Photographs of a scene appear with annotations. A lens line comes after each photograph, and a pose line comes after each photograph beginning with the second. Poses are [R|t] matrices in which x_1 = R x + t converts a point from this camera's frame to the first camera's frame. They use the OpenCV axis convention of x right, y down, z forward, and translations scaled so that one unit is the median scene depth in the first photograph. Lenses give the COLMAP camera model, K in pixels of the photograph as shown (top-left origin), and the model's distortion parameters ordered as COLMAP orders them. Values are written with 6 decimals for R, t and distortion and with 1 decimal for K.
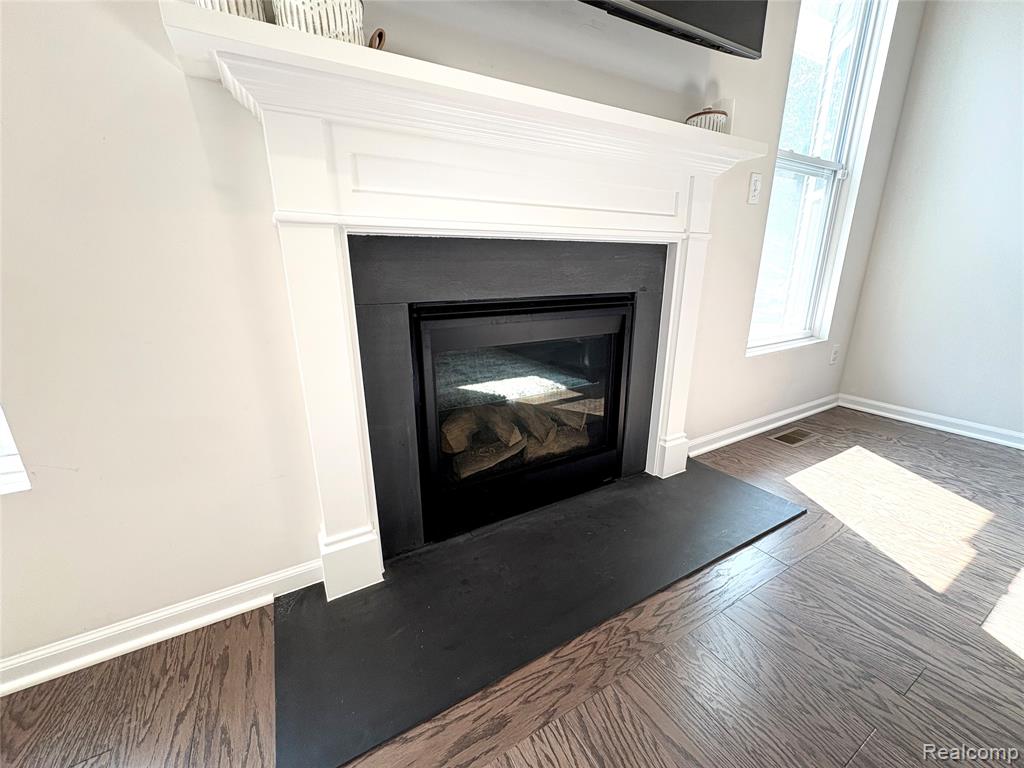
lens RADIAL K [[406.2, 0, 512.0], [0, 406.2, 384.0], [0, 0, 1]] dist [-0.000240, 0.000133]
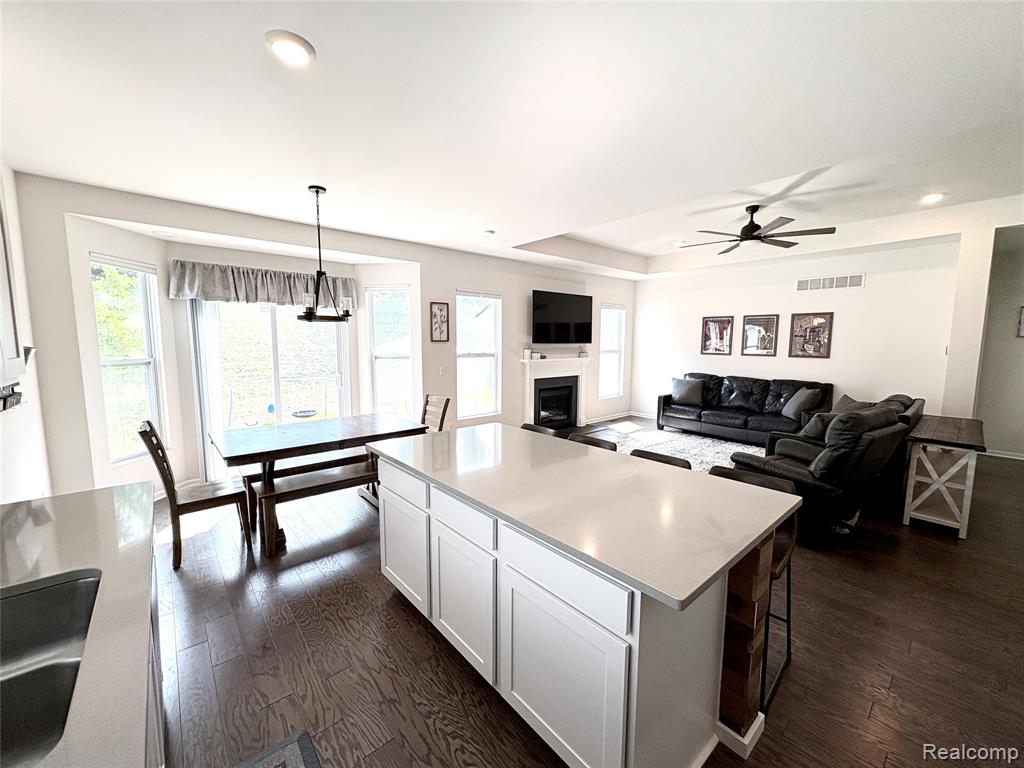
lens RADIAL K [[406.2, 0, 512.0], [0, 406.2, 384.0], [0, 0, 1]] dist [-0.000240, 0.000133]
pose [[0.981416, -0.008049, 0.191725, -1.176841], [0.040642, 0.985173, -0.166678, 0.478231], [-0.187541, 0.171373, 0.967192, -3.140657]]
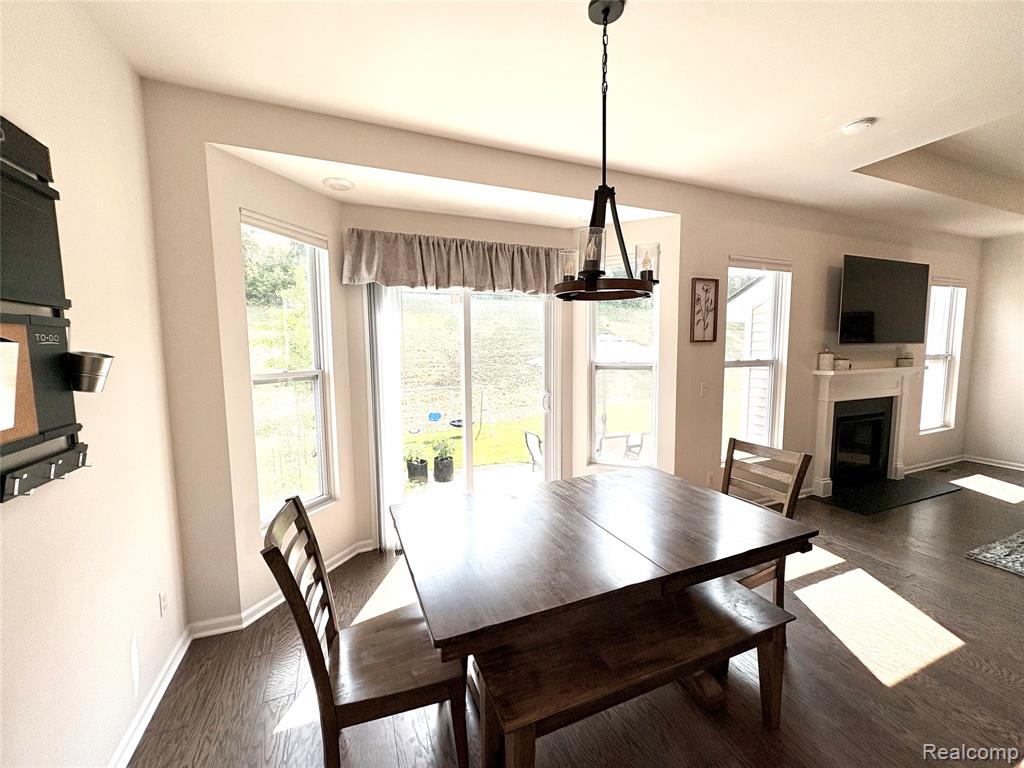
lens RADIAL K [[406.2, 0, 512.0], [0, 406.2, 384.0], [0, 0, 1]] dist [-0.000240, 0.000133]
pose [[0.991835, 0.010084, -0.127130, -1.785182], [-0.033462, 0.982519, -0.183129, 0.187348], [0.123061, 0.185888, 0.974834, -2.004661]]
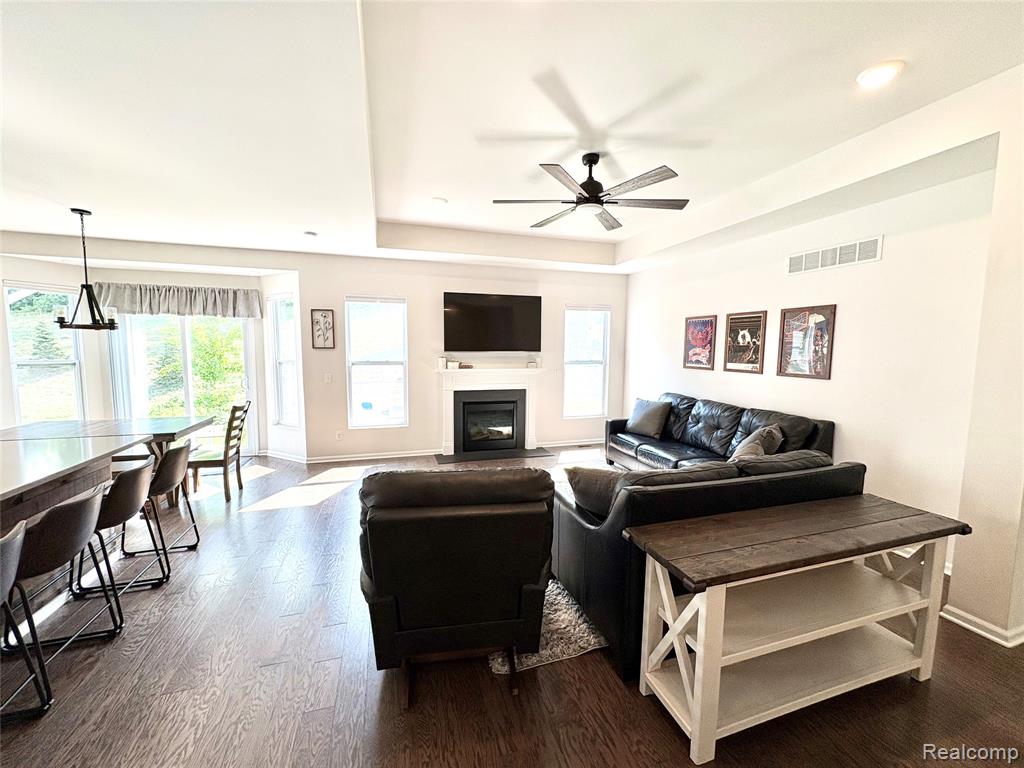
lens RADIAL K [[406.2, 0, 512.0], [0, 406.2, 384.0], [0, 0, 1]] dist [-0.000240, 0.000133]
pose [[0.976528, 0.036768, -0.212231, 0.997848], [-0.075413, 0.981321, -0.176982, 0.315990], [0.201759, 0.188833, 0.961059, -2.701847]]
